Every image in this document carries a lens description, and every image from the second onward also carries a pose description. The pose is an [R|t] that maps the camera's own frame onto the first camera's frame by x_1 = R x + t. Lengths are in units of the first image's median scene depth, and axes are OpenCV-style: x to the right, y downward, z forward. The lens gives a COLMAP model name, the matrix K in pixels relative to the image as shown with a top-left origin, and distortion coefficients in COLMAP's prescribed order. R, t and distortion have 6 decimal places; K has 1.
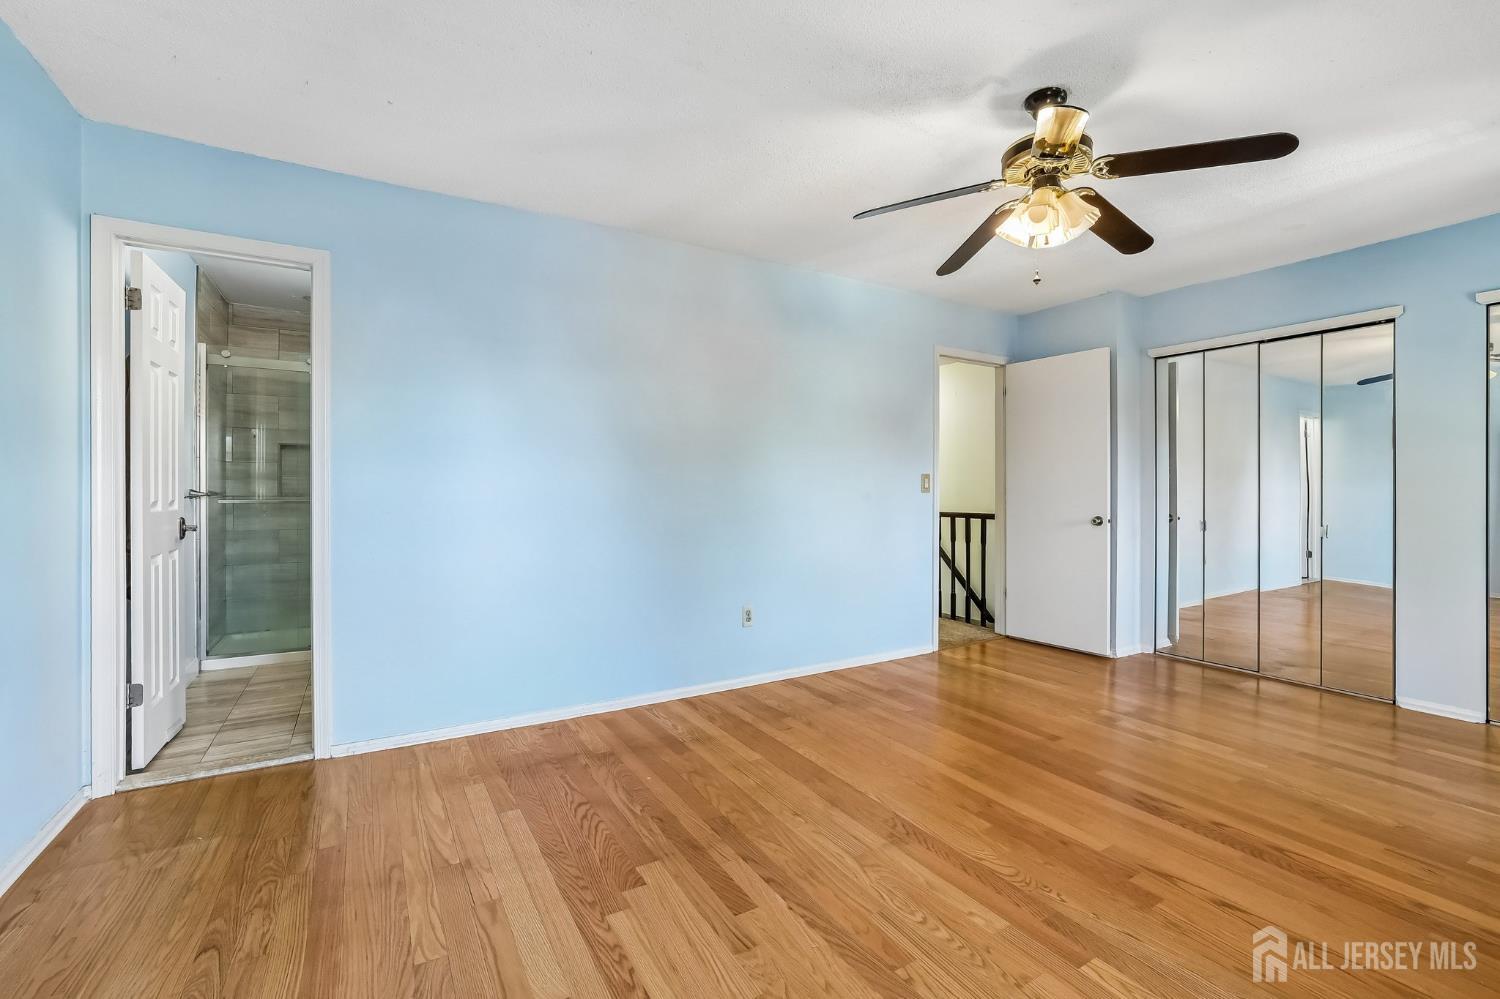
lens RADIAL K [[650.4, 0, 746.1], [0, 650.4, 491.5], [0, 0, 1]] dist [-0.013831, 0.000620]
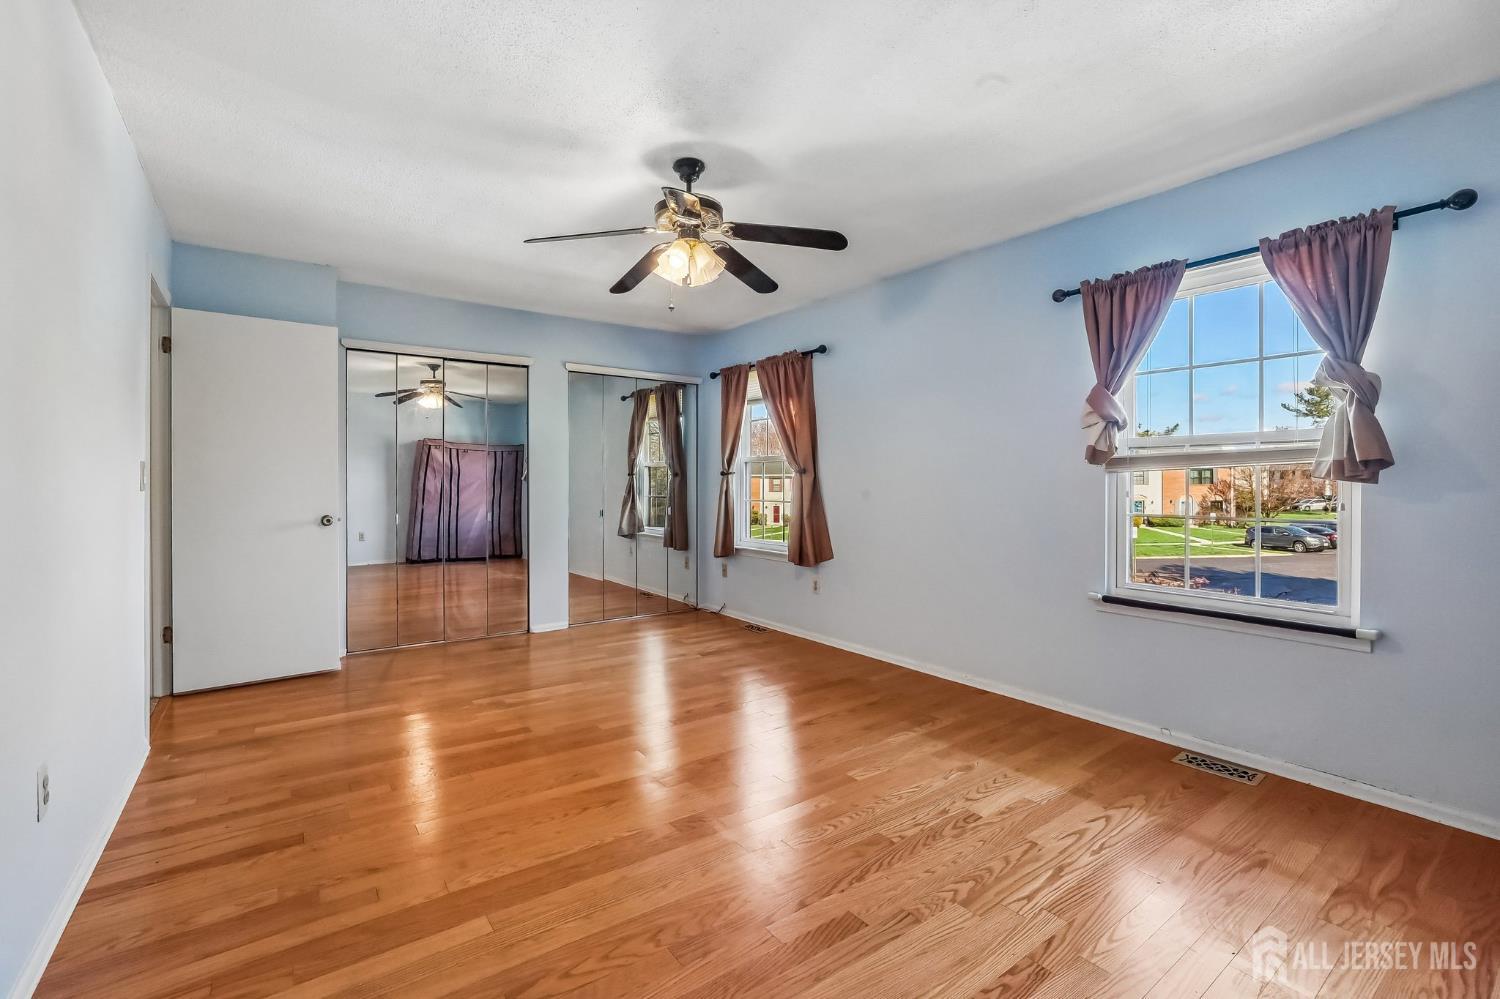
lens RADIAL K [[650.4, 0, 743.4], [0, 650.4, 483.6], [0, 0, 1]] dist [-0.013831, 0.000620]
pose [[-0.087001, -0.001889, 0.996206, -0.771582], [0.003243, 0.999992, 0.002180, -0.009551], [-0.996203, 0.003420, -0.086994, 1.011962]]
